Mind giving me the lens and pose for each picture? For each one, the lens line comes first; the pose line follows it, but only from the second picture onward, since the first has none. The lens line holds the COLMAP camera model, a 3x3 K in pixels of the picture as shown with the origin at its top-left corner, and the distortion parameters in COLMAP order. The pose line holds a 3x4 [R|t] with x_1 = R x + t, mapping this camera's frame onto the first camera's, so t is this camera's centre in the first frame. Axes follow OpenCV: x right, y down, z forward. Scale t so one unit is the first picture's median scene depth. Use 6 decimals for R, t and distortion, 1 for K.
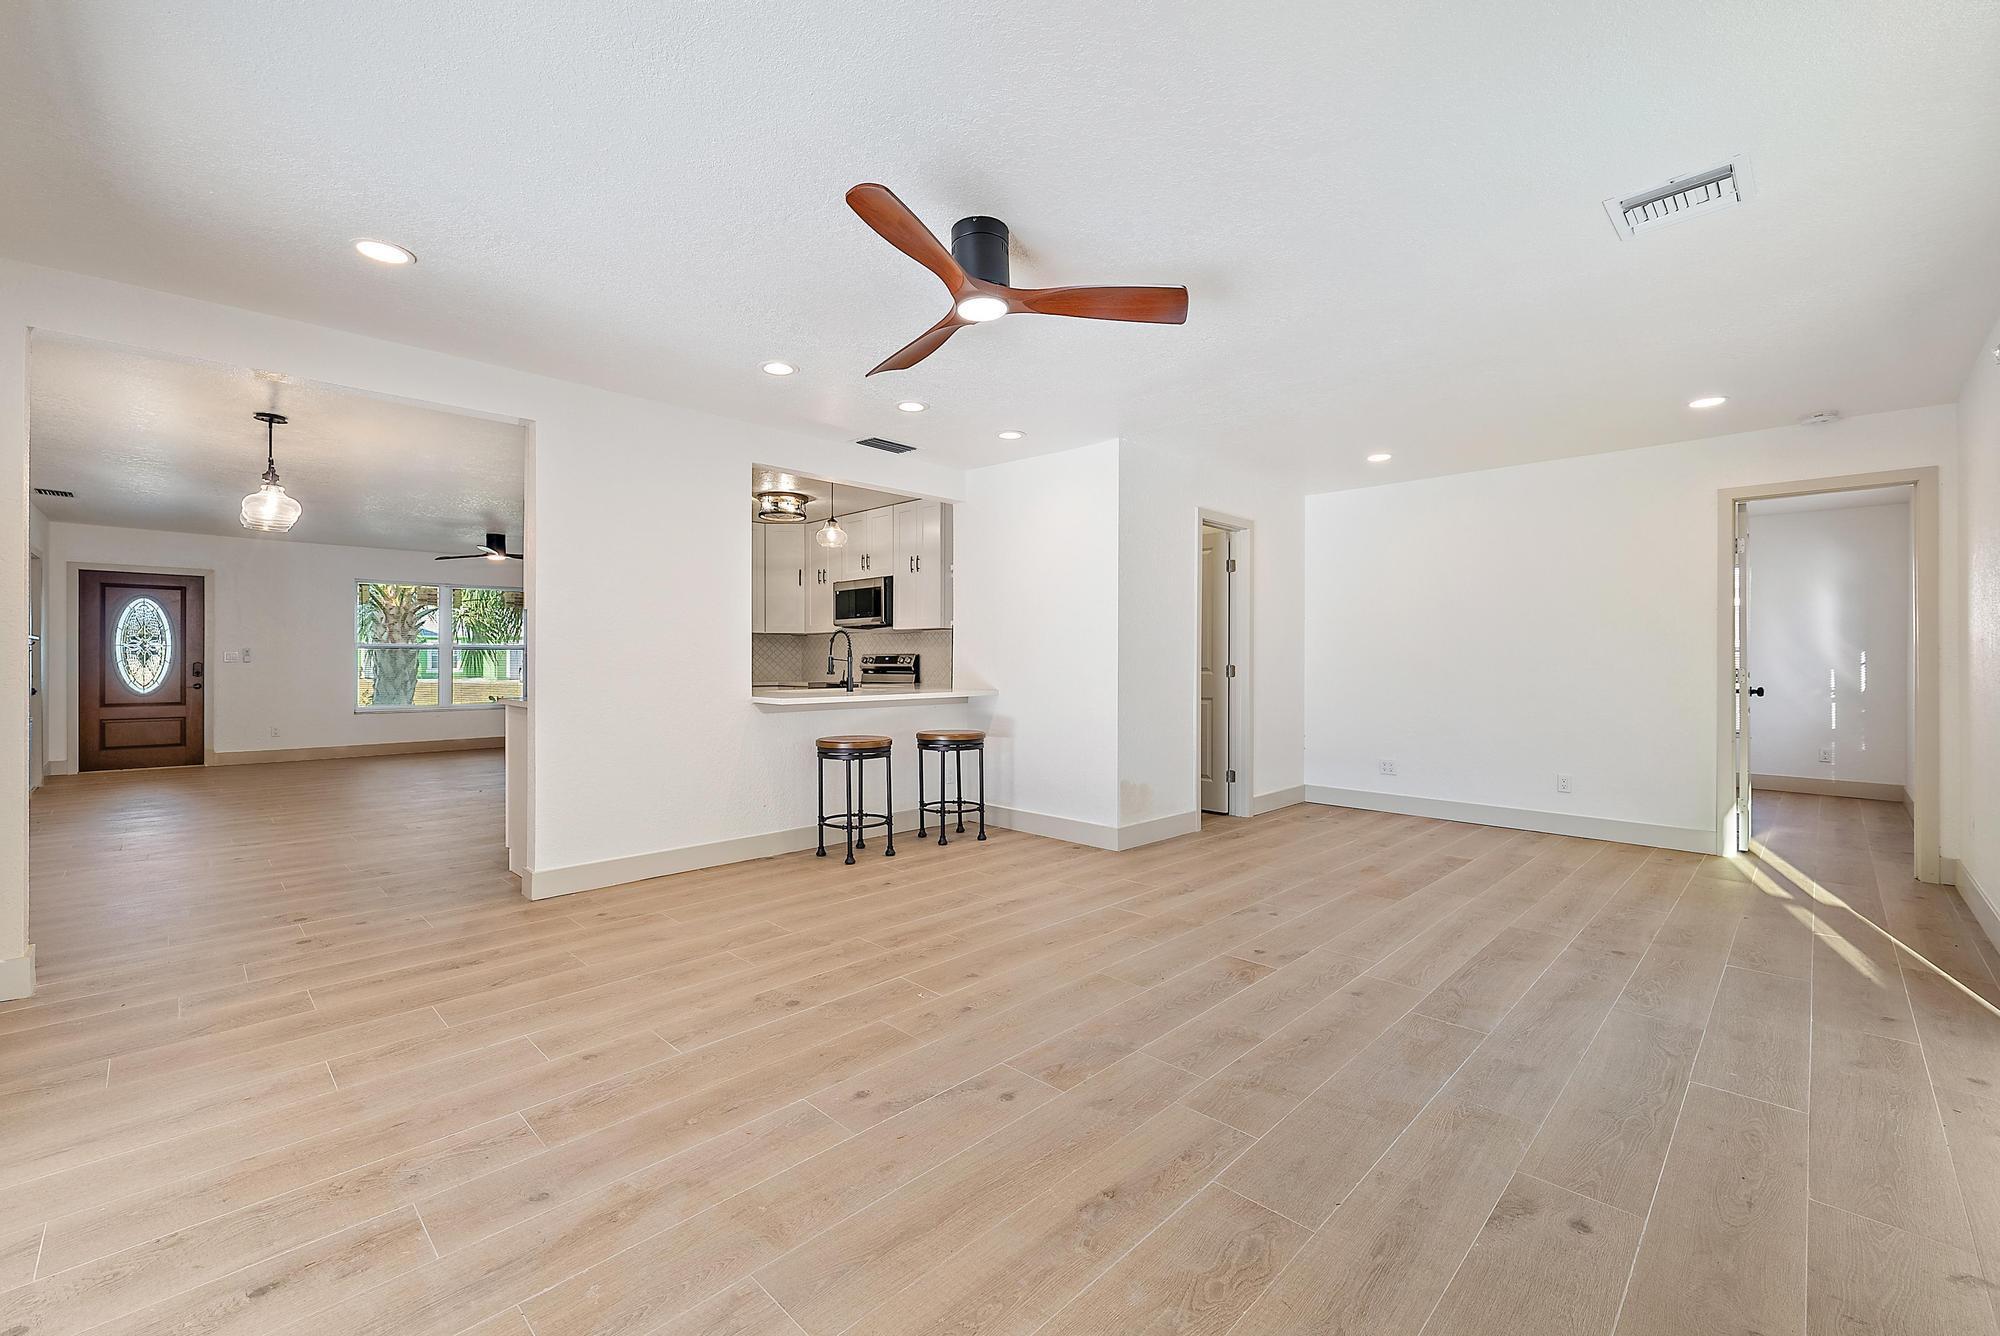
lens RADIAL K [[832.4, 0, 1001.2], [0, 832.4, 659.1], [0, 0, 1]] dist [0.004051, -0.000263]
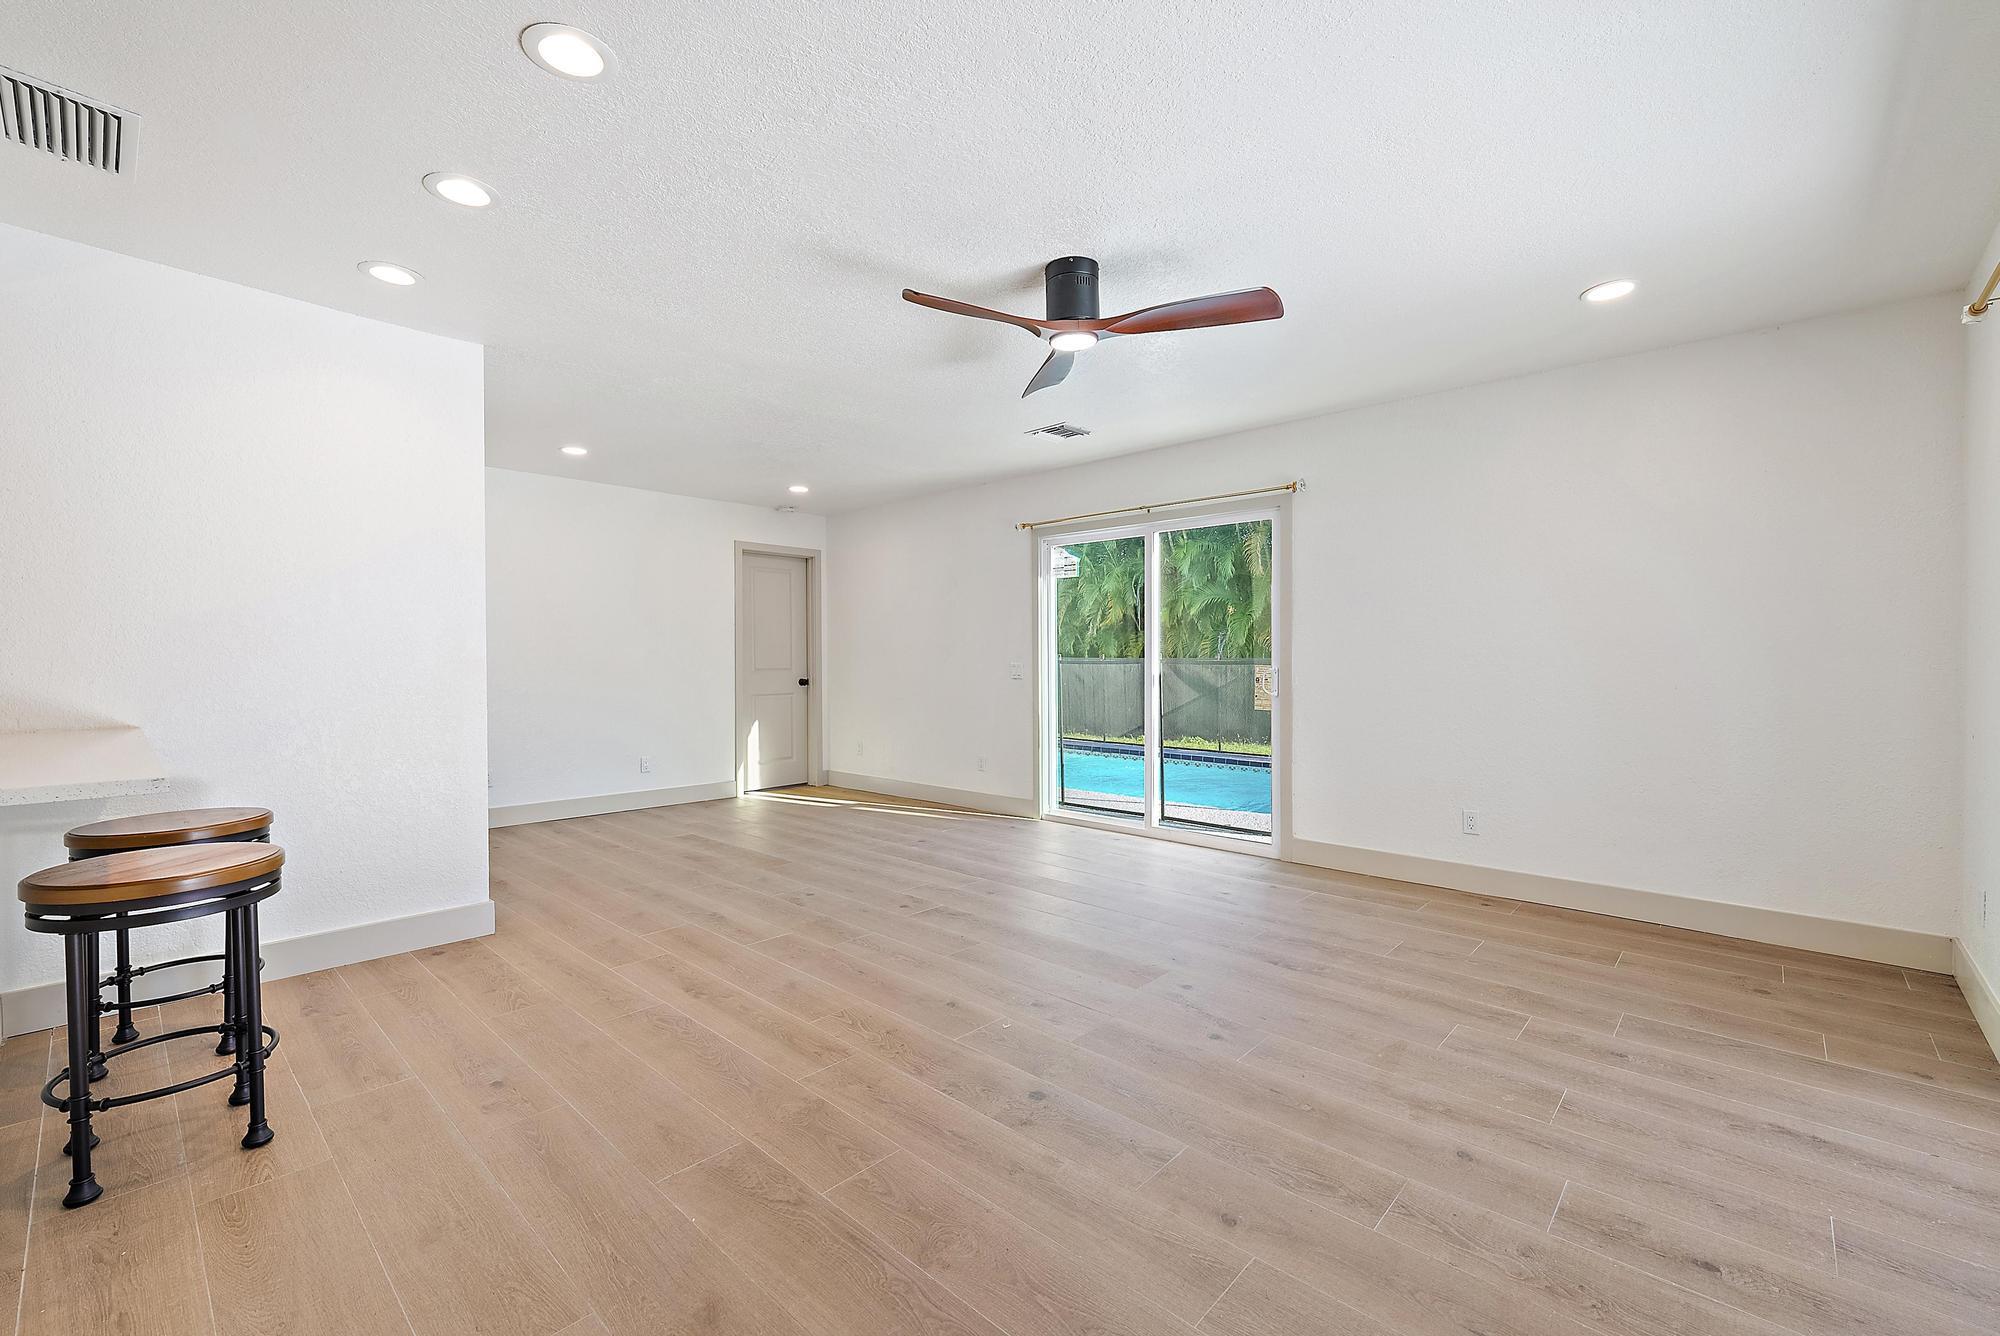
lens RADIAL K [[832.4, 0, 1000.9], [0, 832.4, 673.4], [0, 0, 1]] dist [0.004051, -0.000263]
pose [[-0.039599, -0.017344, 0.999065, -0.414017], [-0.002522, 0.999848, 0.017258, -0.002790], [-0.999212, -0.001836, -0.039637, 0.423693]]
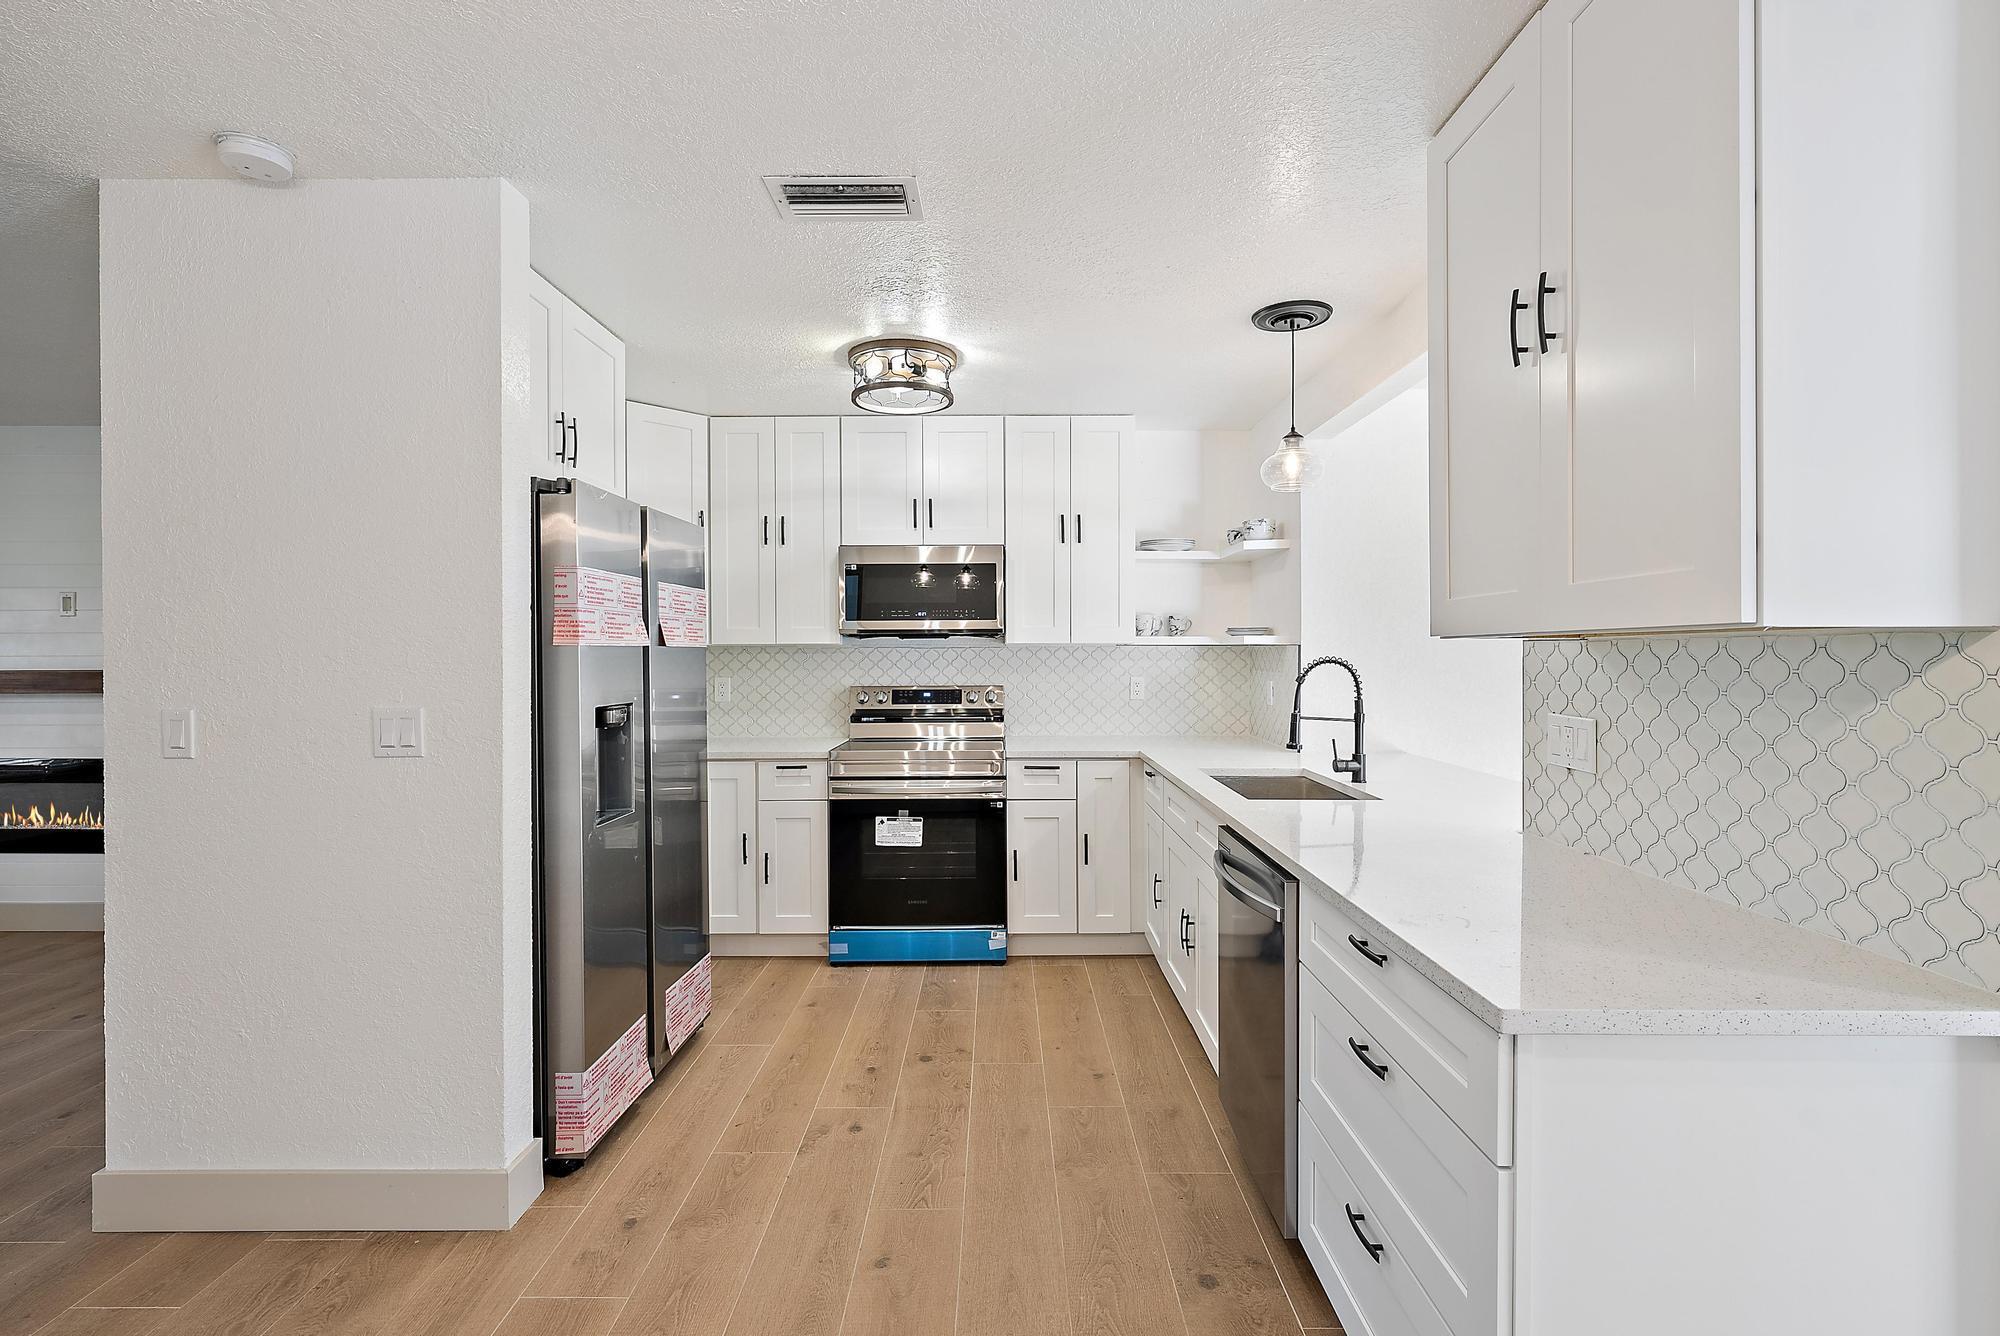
lens RADIAL K [[897.4, 0, 1003.8], [0, 897.4, 656.5], [0, 0, 1]] dist [0.000560, -0.001164]
pose [[0.709525, -0.004391, 0.704666, -0.567891], [-0.001136, 0.999972, 0.007376, -0.032522], [-0.704679, -0.006034, 0.709501, 0.603170]]
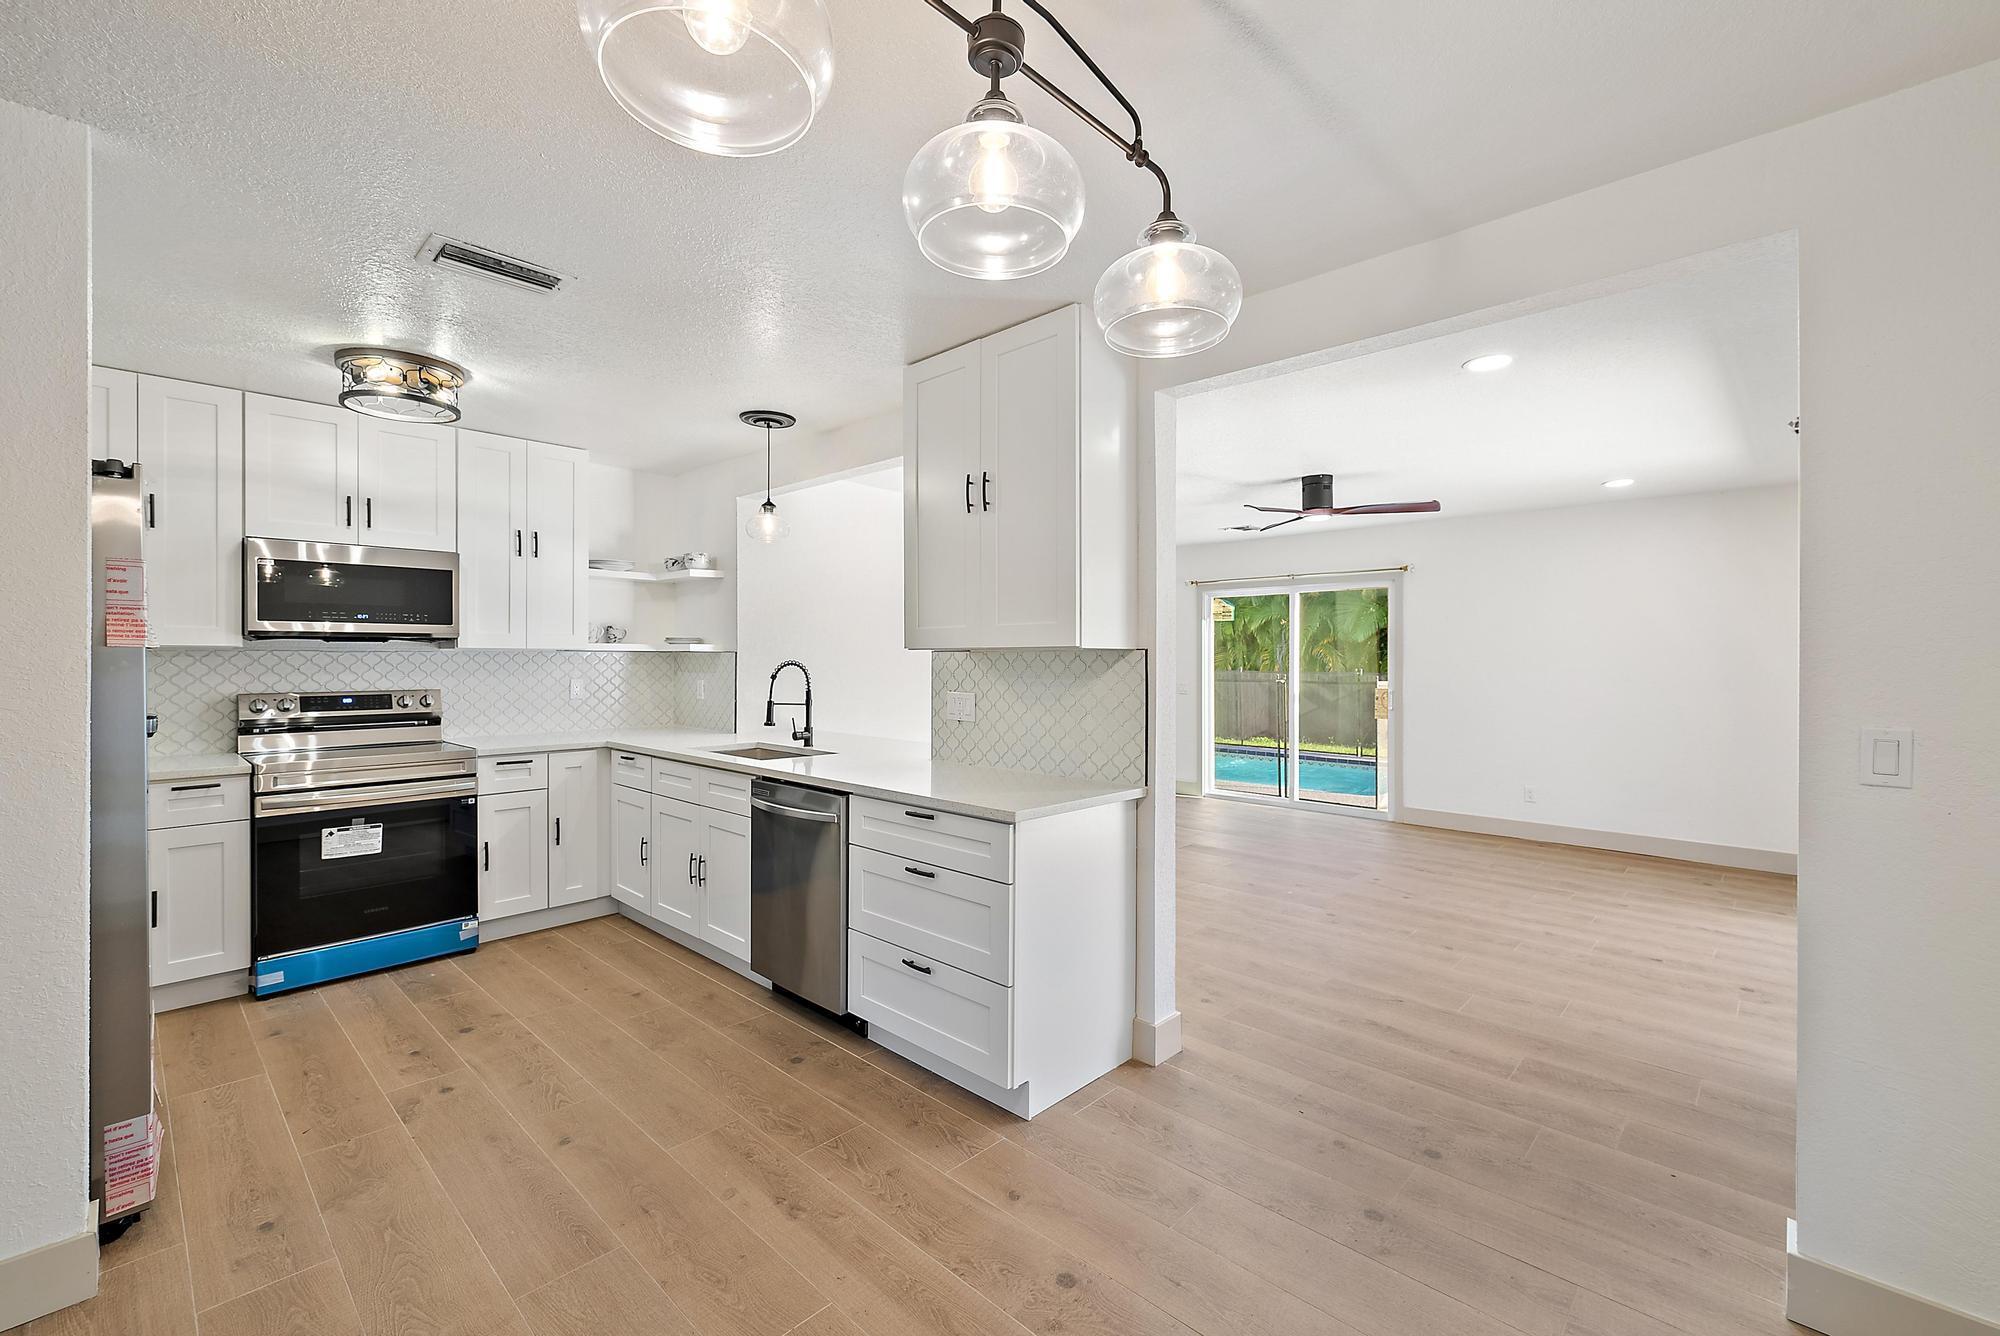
lens RADIAL K [[832.4, 0, 1001.8], [0, 832.4, 663.9], [0, 0, 1]] dist [0.004051, -0.000263]
pose [[-0.023776, -0.006478, 0.999696, -0.733768], [-0.006335, 0.999960, 0.006329, -0.031838], [-0.999697, -0.006183, -0.023816, 0.666736]]
